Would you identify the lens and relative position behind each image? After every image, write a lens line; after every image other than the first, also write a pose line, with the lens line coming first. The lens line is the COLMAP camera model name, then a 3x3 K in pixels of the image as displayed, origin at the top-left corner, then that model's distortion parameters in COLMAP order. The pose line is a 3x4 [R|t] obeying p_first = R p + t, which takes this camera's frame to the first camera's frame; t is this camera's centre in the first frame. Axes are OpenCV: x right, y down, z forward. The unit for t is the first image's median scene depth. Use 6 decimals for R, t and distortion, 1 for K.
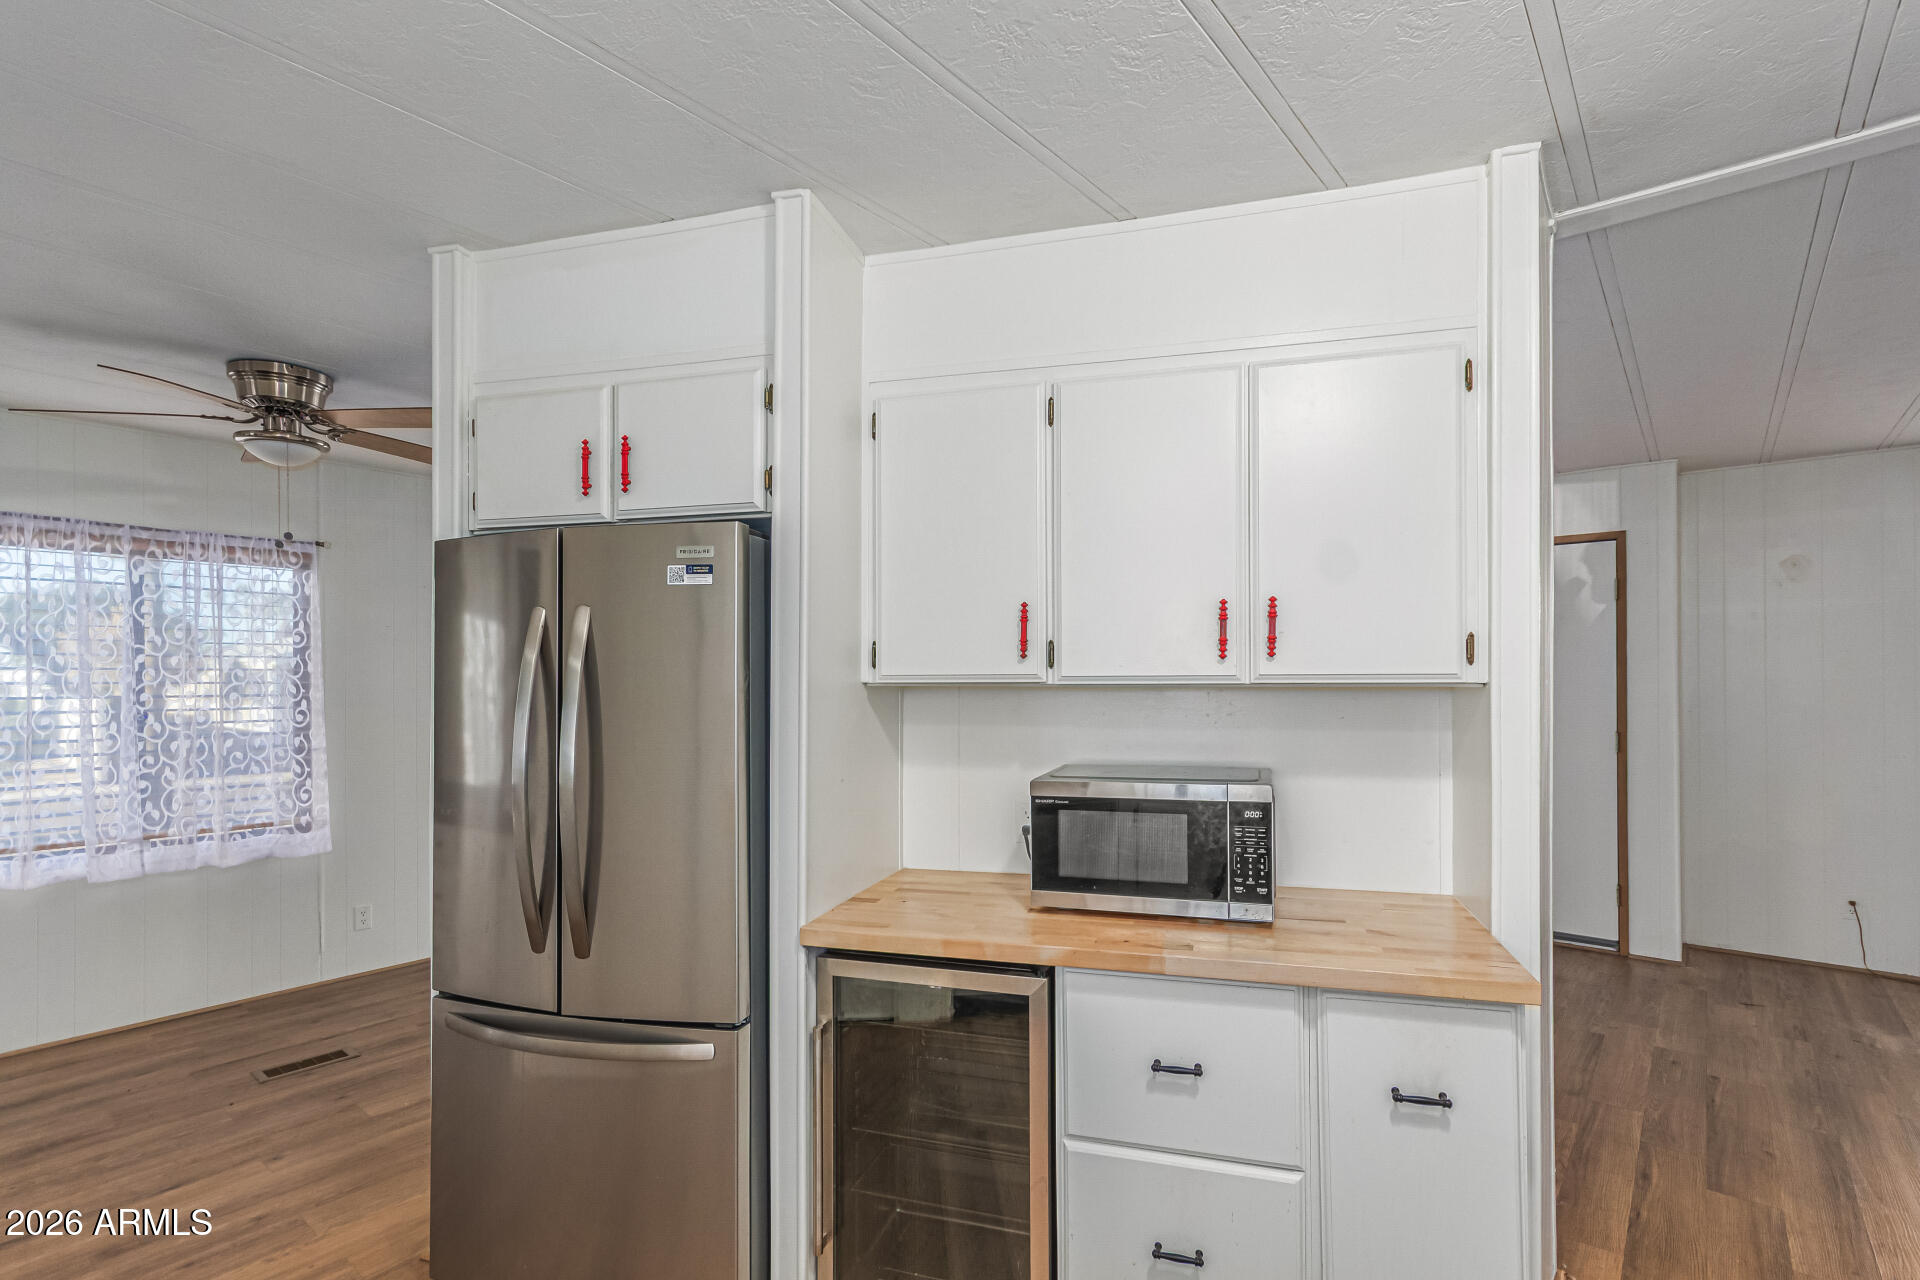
lens RADIAL K [[901.2, 0, 958.0], [0, 901.2, 669.4], [0, 0, 1]] dist [0.002895, 0.000577]
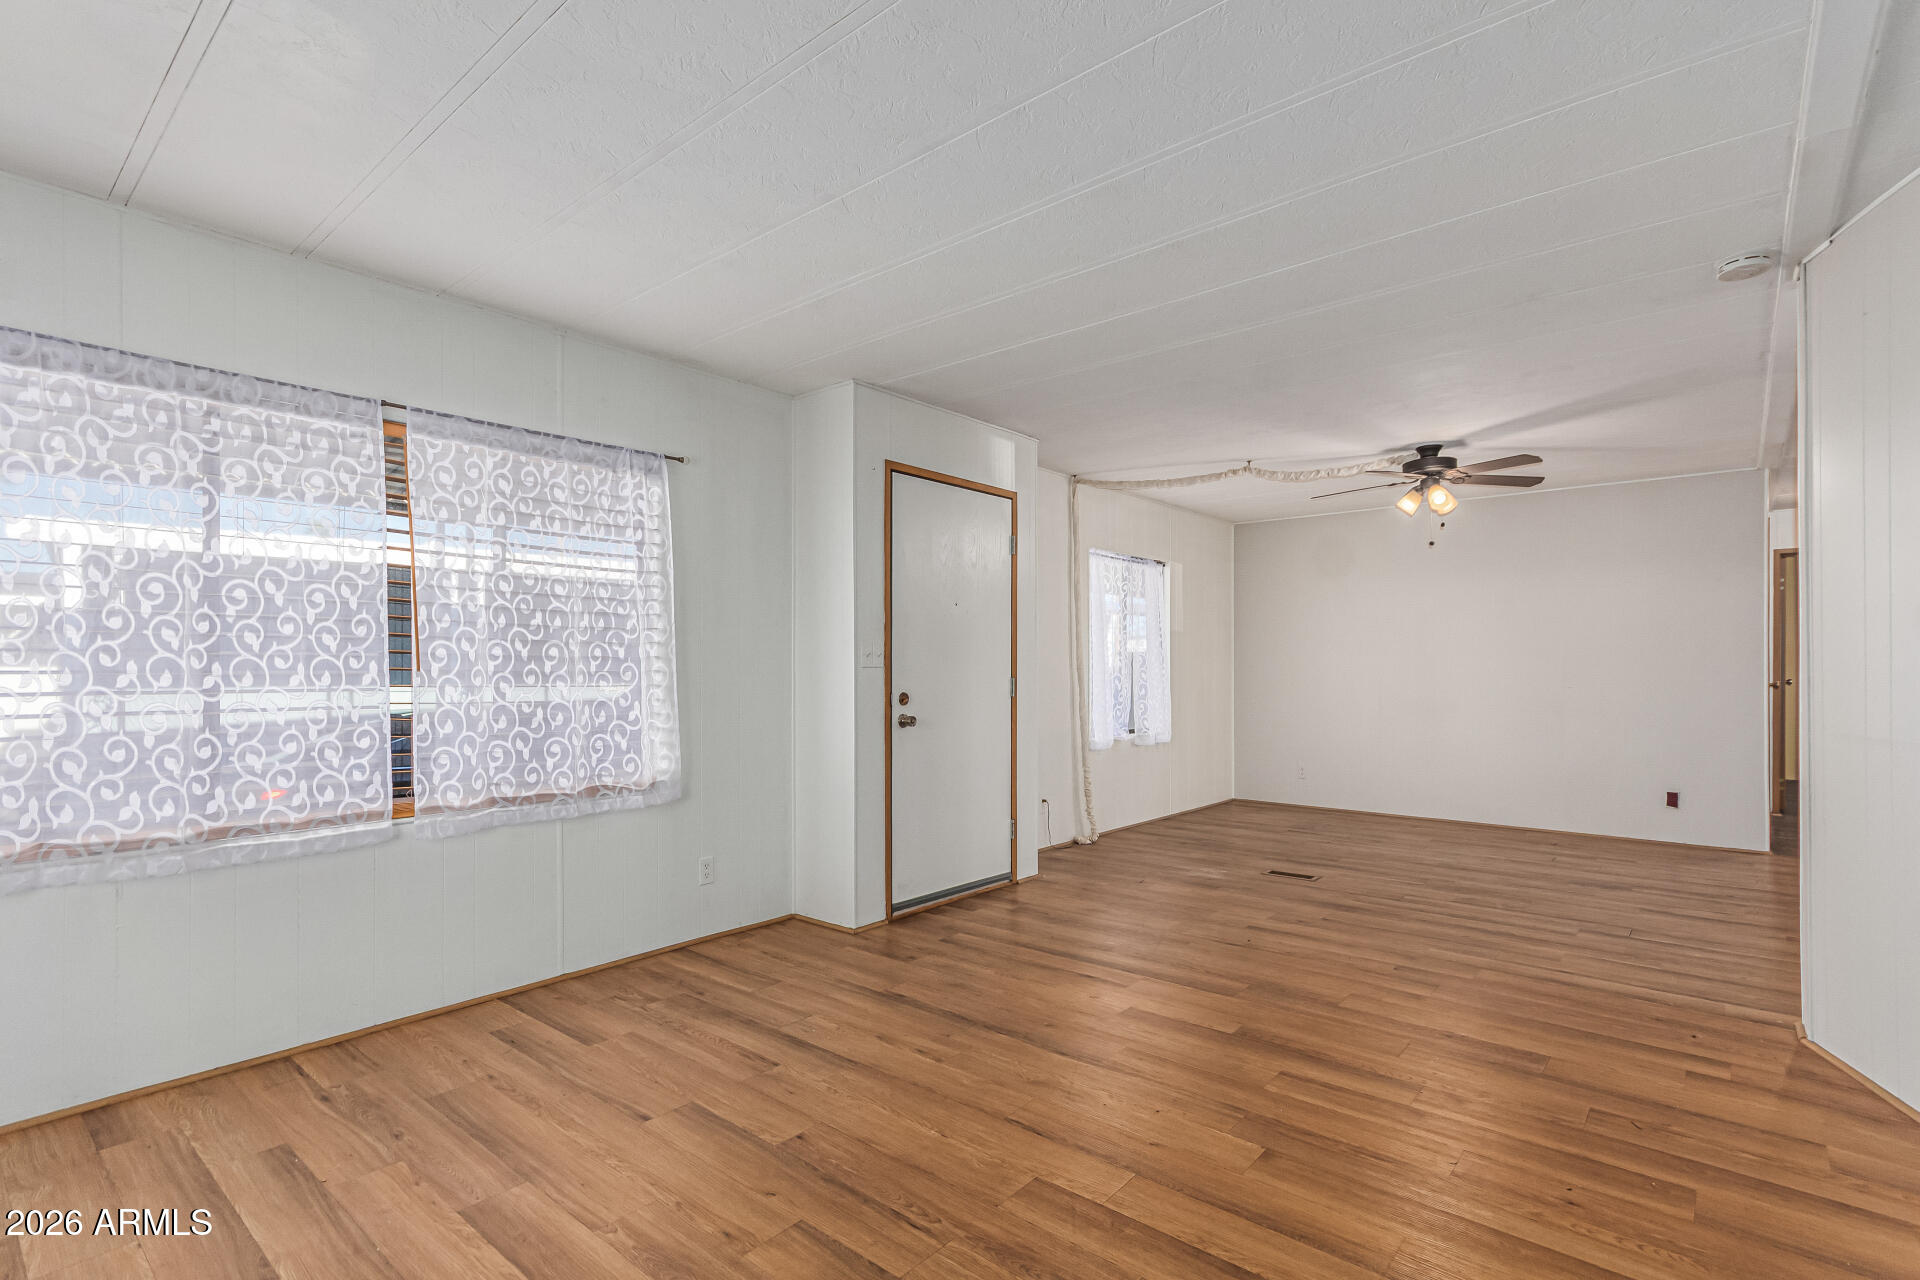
lens RADIAL K [[901.2, 0, 958.0], [0, 901.2, 669.4], [0, 0, 1]] dist [0.002895, 0.000577]
pose [[0.014892, 0.002400, 0.999886, -0.409721], [-0.005200, 0.999984, -0.002323, 0.072607], [-0.999876, -0.005165, 0.014904, 1.238845]]
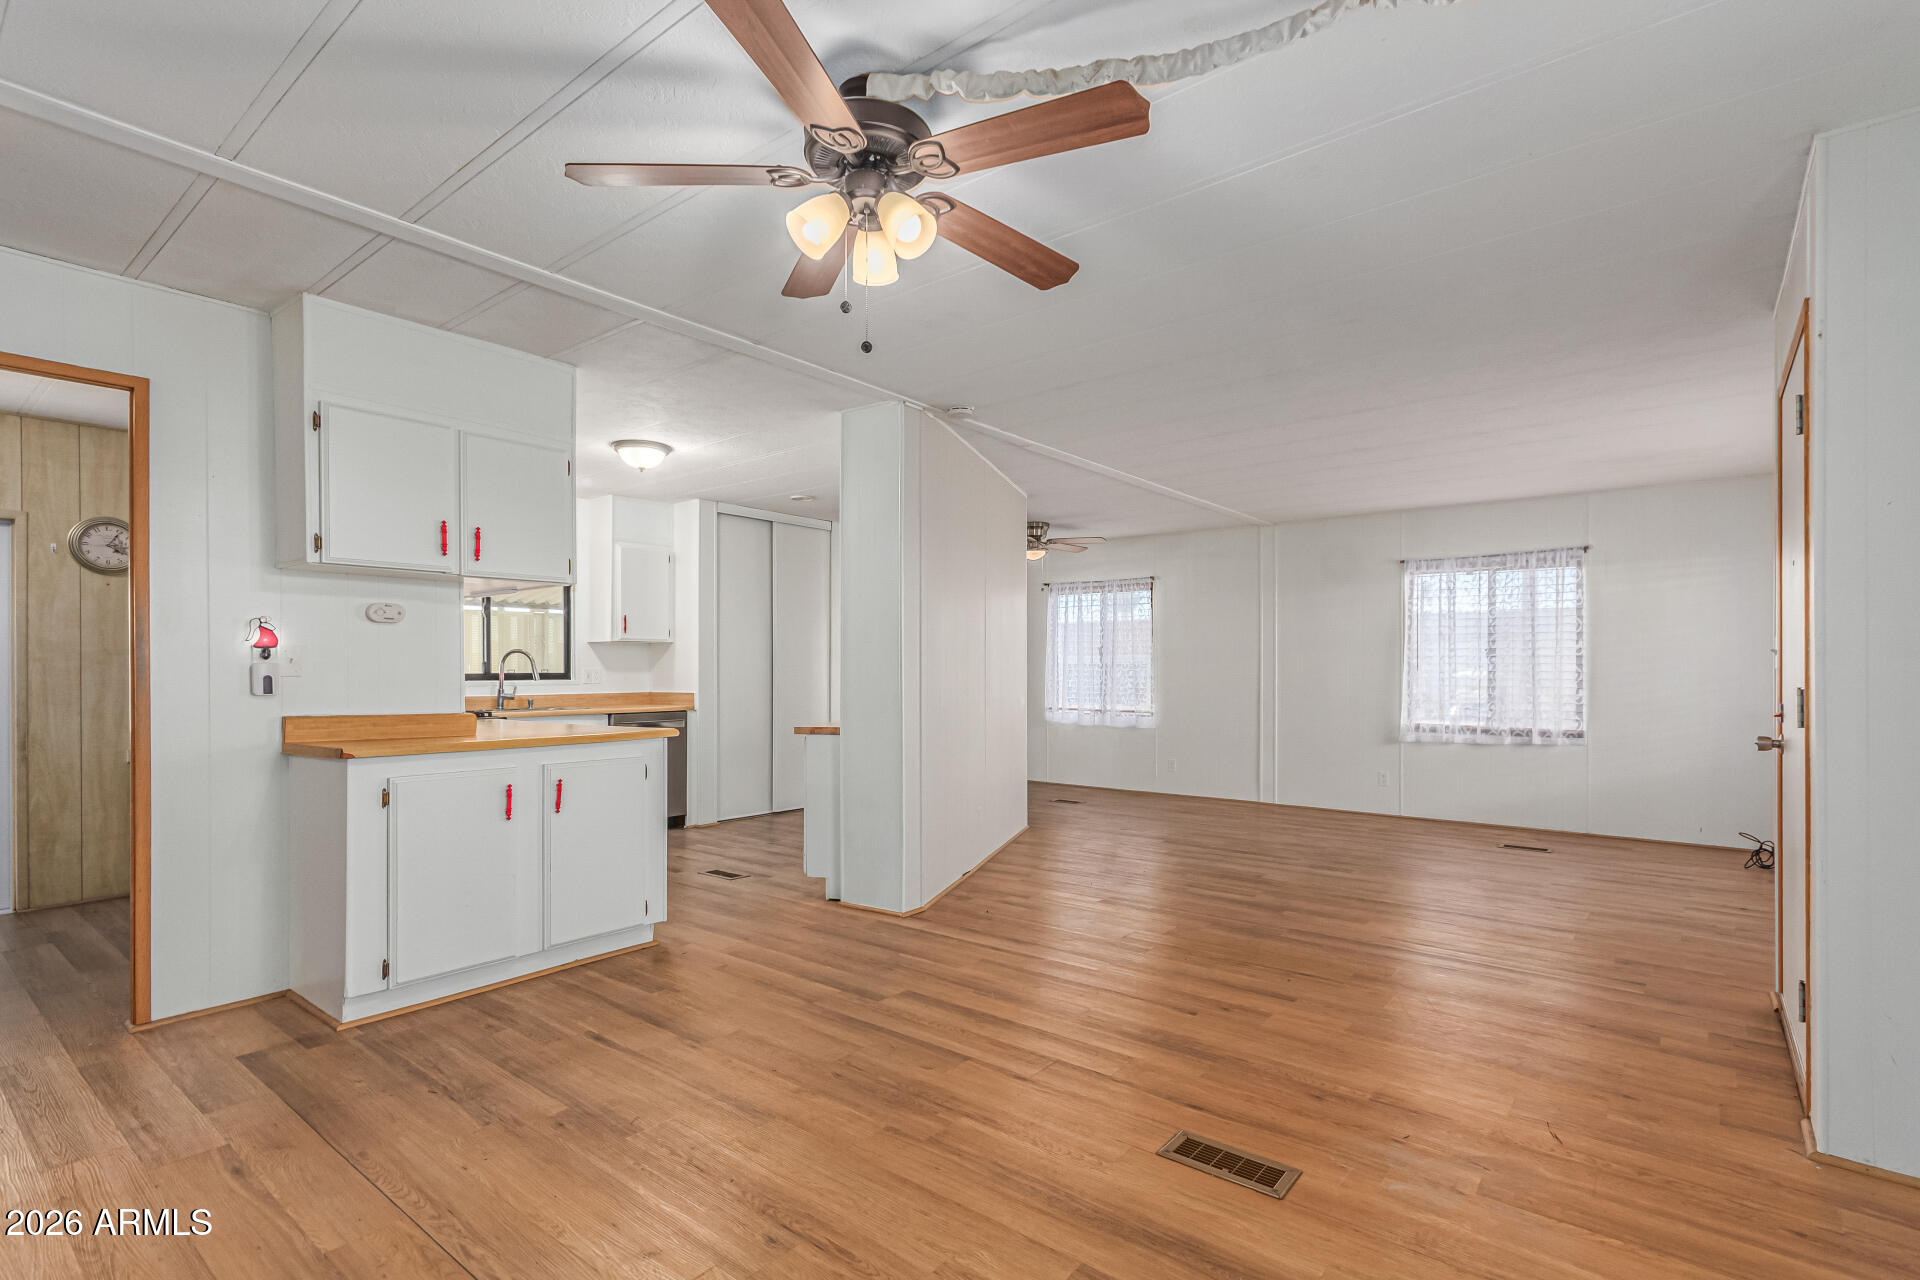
lens RADIAL K [[901.2, 0, 958.0], [0, 901.2, 669.4], [0, 0, 1]] dist [0.002895, 0.000577]
pose [[0.013939, 0.000032, -0.999903, 1.469944], [0.008545, 0.999963, 0.000151, 0.063125], [0.999866, -0.008546, 0.013938, 0.598049]]
